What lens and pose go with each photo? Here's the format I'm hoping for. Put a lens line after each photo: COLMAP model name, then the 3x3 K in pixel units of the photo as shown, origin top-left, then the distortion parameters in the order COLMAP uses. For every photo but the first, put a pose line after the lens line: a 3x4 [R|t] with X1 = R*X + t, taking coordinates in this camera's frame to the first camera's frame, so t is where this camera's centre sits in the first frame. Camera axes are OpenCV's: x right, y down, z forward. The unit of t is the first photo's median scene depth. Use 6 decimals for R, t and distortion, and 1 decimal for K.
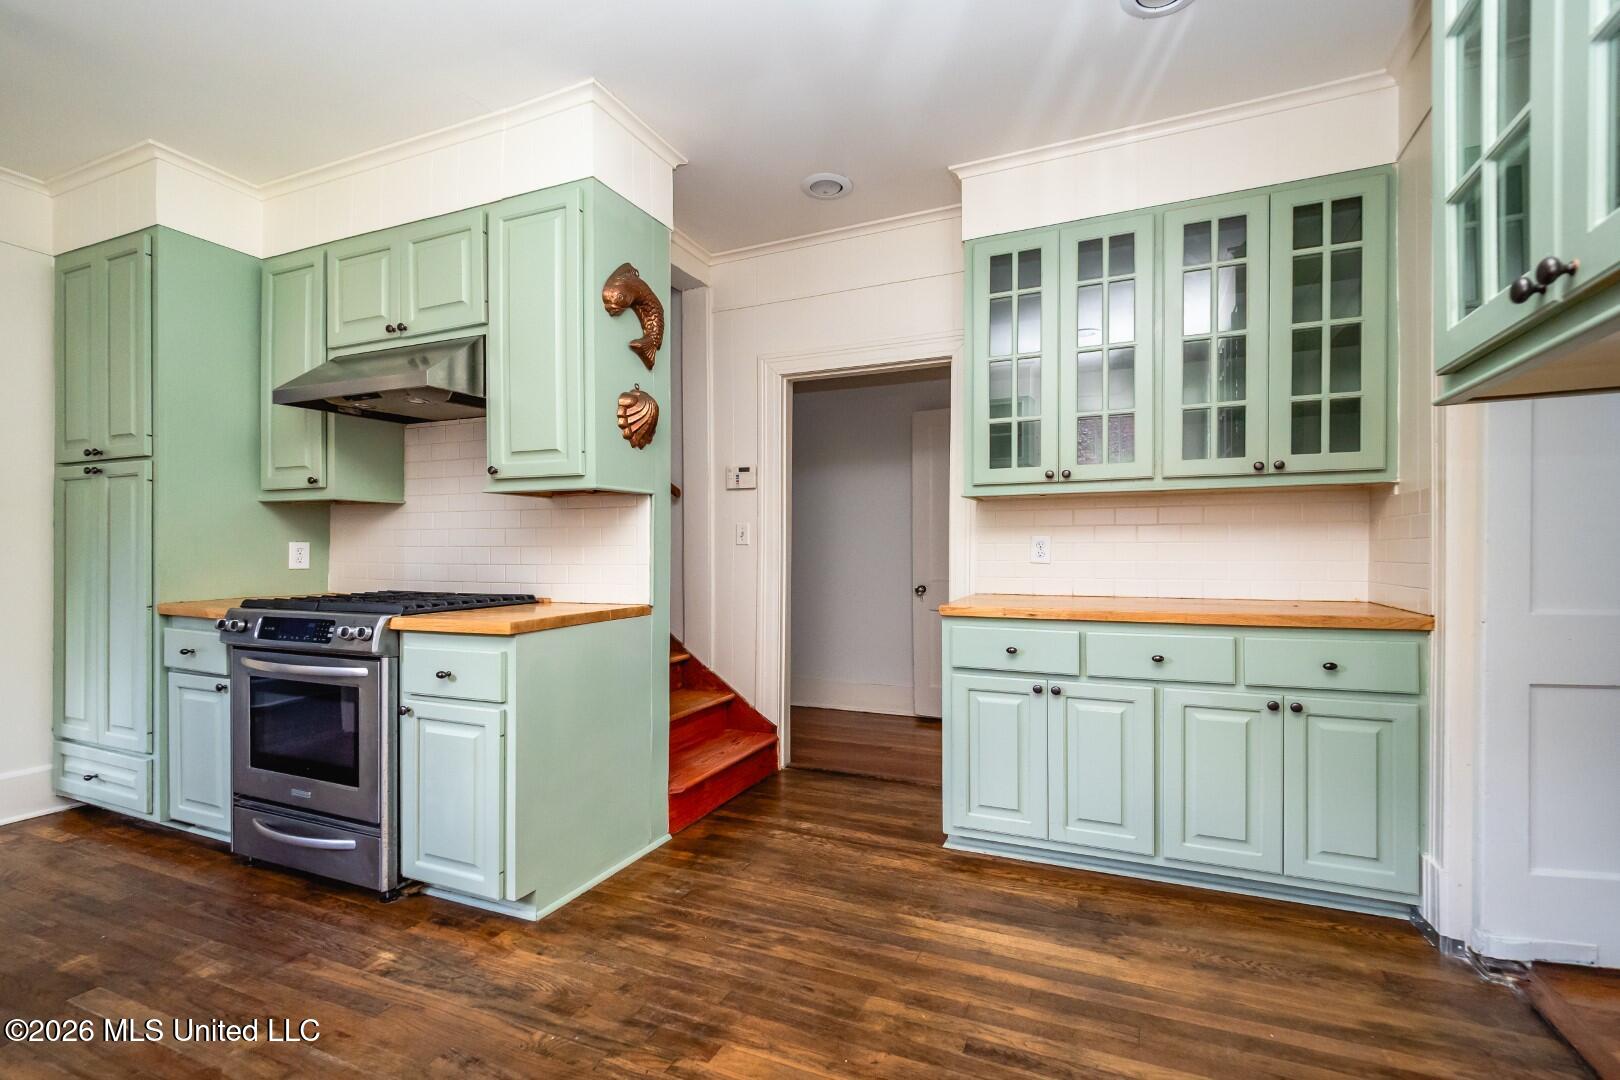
lens RADIAL K [[661.2, 0, 810.0], [0, 661.2, 540.0], [0, 0, 1]] dist [0.000947, 0.000347]
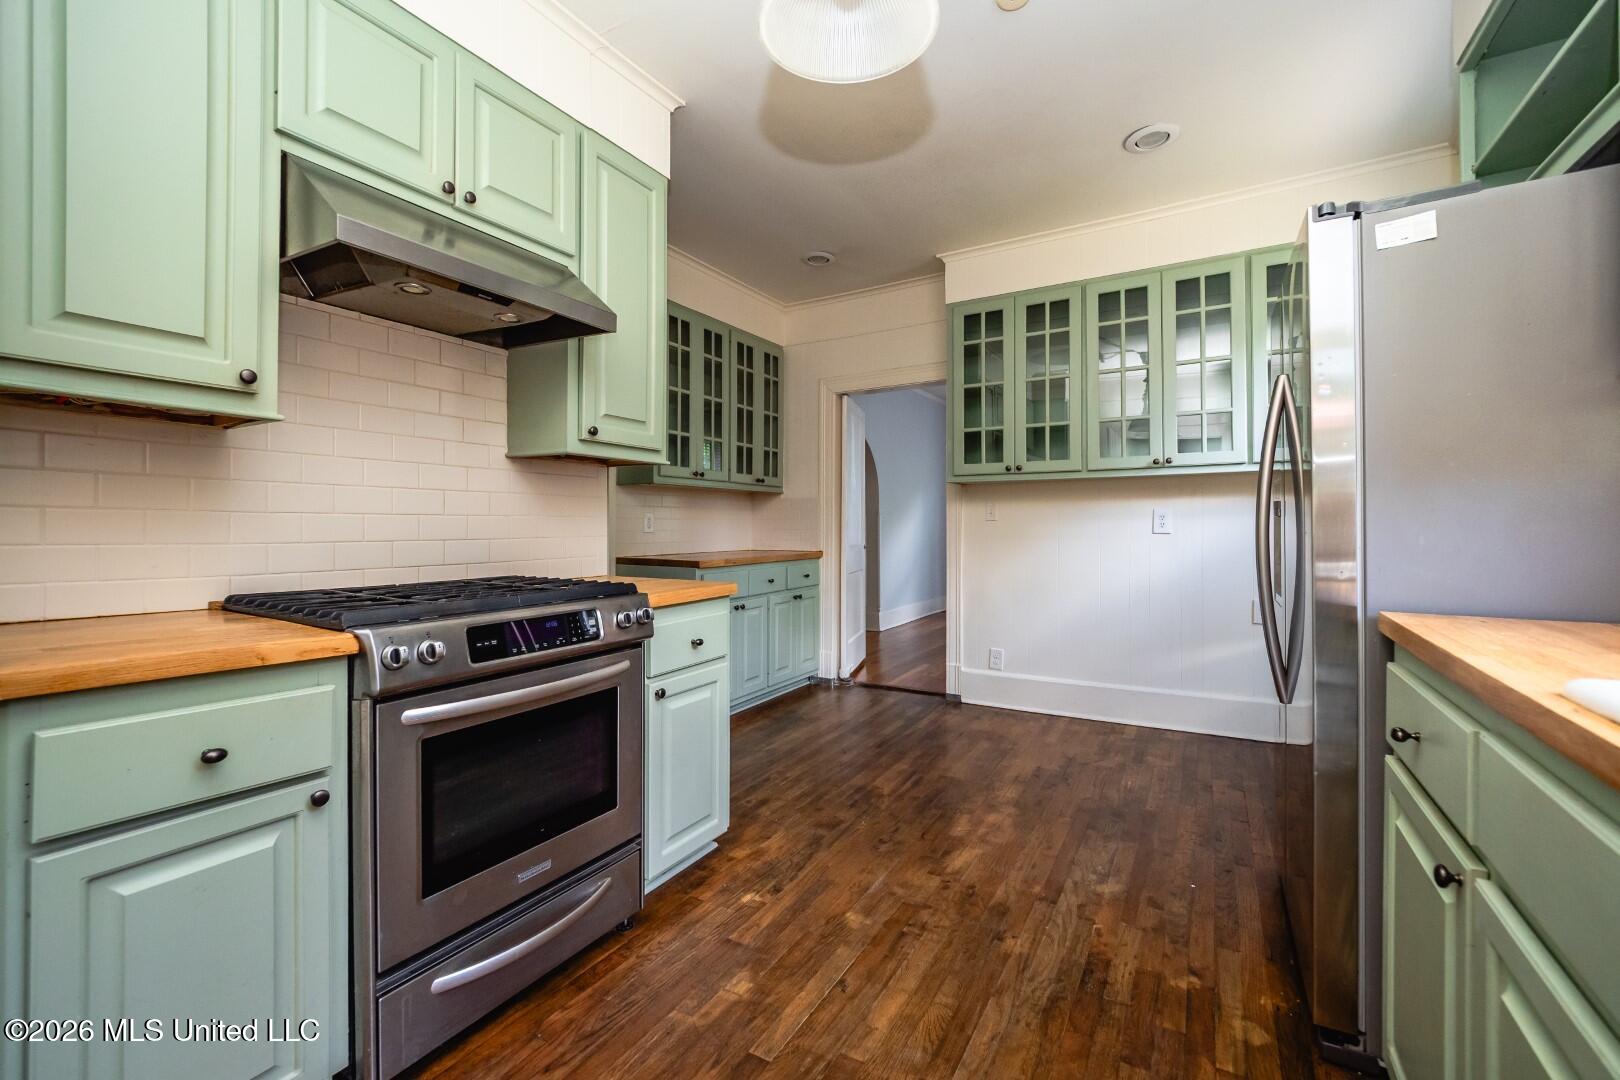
lens RADIAL K [[684.6, 0, 809.3], [0, 684.6, 525.1], [0, 0, 1]] dist [0.000659, -0.010409]
pose [[0.155476, 0.001577, 0.987838, -1.615675], [-0.007088, 0.999975, -0.000481, 0.022524], [-0.987814, -0.006927, 0.155483, 0.687809]]
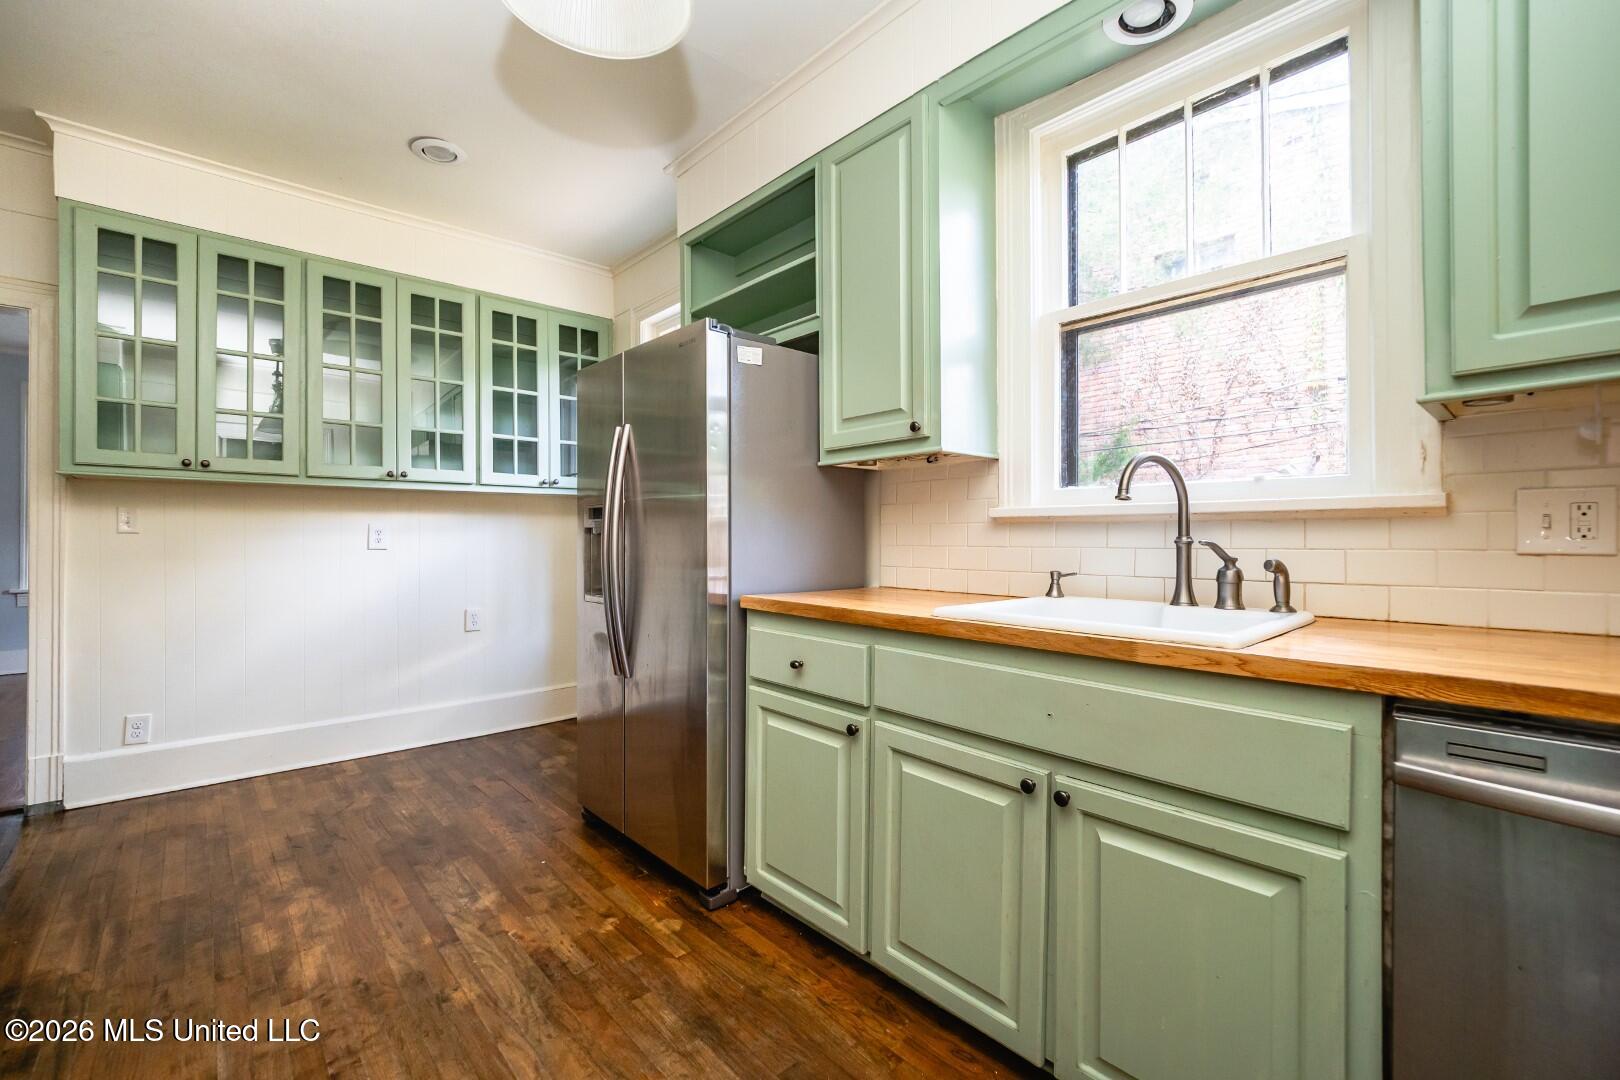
lens RADIAL K [[696.3, 0, 810.0], [0, 696.3, 540.0], [0, 0, 1]] dist [0.000661, 0.000530]
pose [[-0.893887, 0.000395, 0.448292, -1.441539], [-0.005213, 0.999923, -0.011275, 0.027846], [-0.448261, -0.012416, -0.893816, 1.127872]]
